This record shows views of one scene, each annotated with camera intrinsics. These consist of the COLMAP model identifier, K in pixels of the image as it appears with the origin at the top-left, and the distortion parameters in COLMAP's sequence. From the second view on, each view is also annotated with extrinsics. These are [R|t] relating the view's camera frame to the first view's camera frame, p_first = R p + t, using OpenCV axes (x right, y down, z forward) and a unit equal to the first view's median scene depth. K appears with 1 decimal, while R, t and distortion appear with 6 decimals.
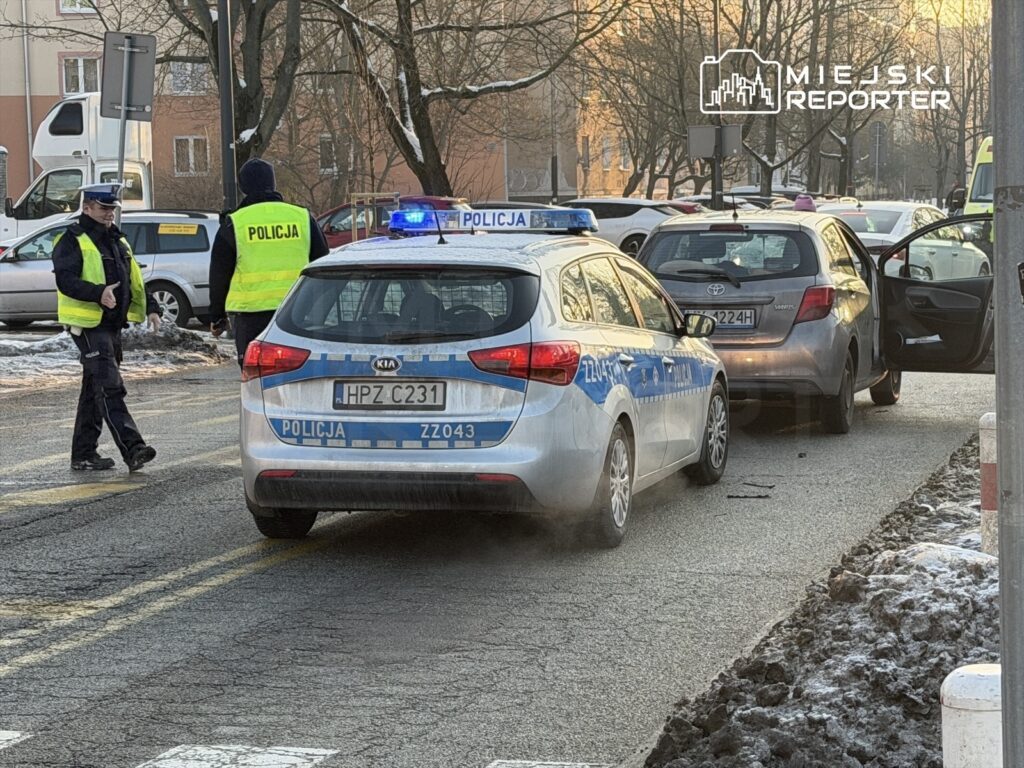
lens RADIAL K [[2972.4, 0, 512.0], [0, 2972.4, 384.0], [0, 0, 1]] dist [0.131380, 0.331571]
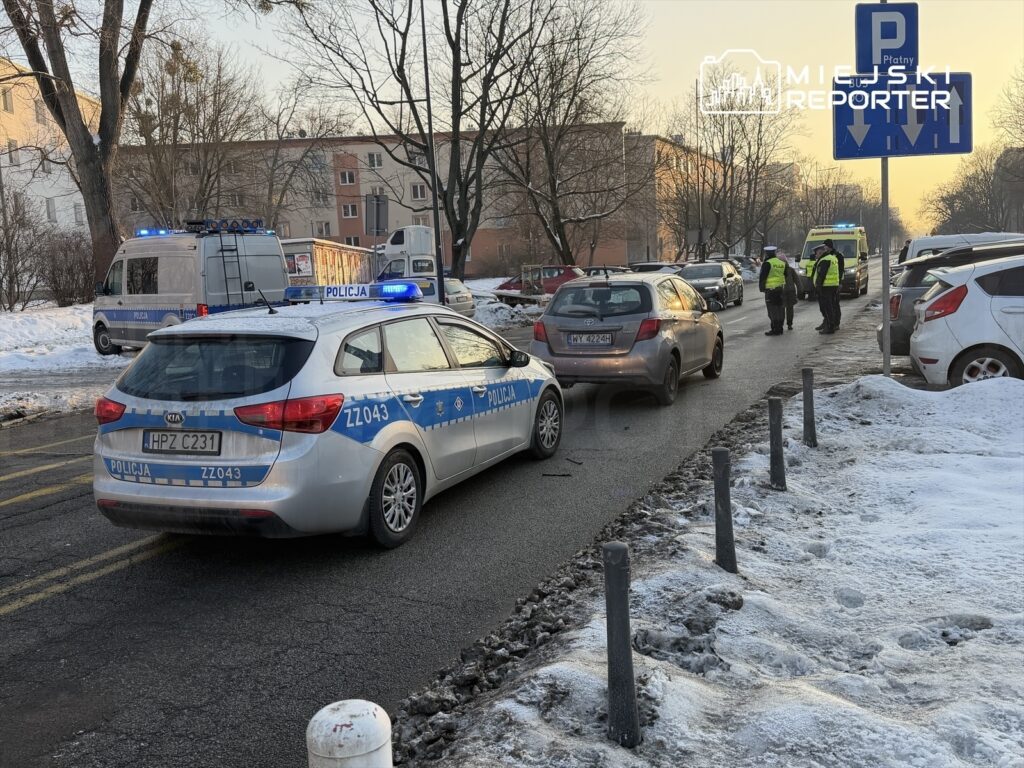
lens RADIAL K [[976.3, 0, 512.0], [0, 976.3, 384.0], [0, 0, 1]] dist [0.139997, 0.000546]
pose [[0.986016, -0.011517, -0.166251, 0.162059], [0.021391, 0.998103, 0.057726, -0.040988], [0.165271, -0.060476, 0.984392, 0.615884]]
